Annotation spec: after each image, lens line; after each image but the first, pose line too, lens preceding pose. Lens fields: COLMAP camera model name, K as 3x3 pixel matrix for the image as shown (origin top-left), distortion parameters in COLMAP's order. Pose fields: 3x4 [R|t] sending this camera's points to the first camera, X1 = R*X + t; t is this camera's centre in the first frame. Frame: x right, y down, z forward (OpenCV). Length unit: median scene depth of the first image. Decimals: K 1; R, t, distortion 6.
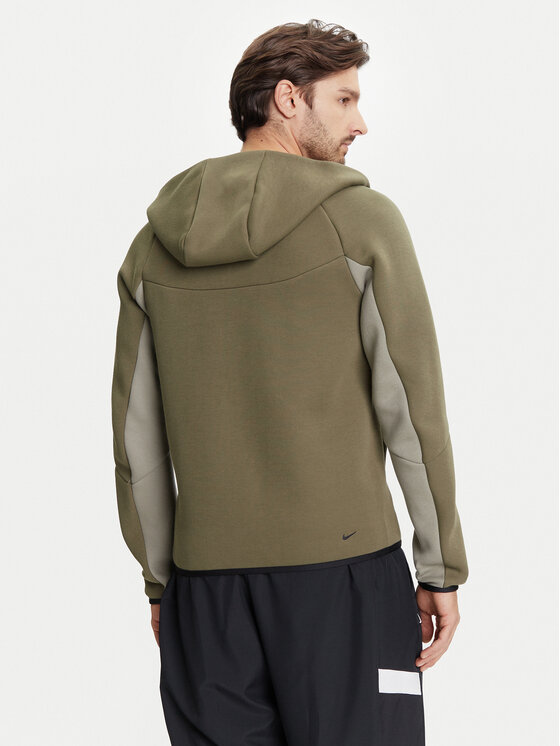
lens RADIAL K [[926.8, 0, 282.5], [0, 926.8, 375.8], [0, 0, 1]] dist [-0.081079, 0.000000]
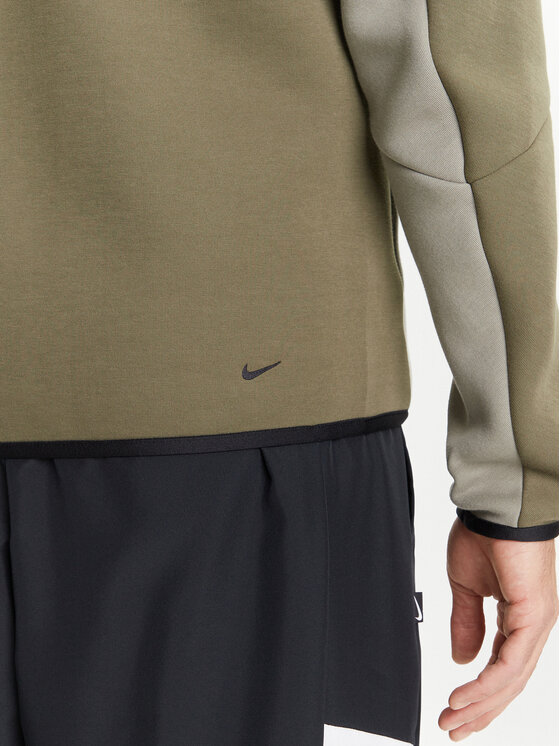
lens RADIAL K [[926.8, 0, 278.2], [0, 926.8, 368.2], [0, 0, 1]] dist [-0.081079, 0.000000]
pose [[0.989924, 0.027396, -0.138925, 0.129225], [-0.027050, 0.999624, 0.004378, 0.168178], [0.138993, -0.000576, 0.990293, 0.620064]]
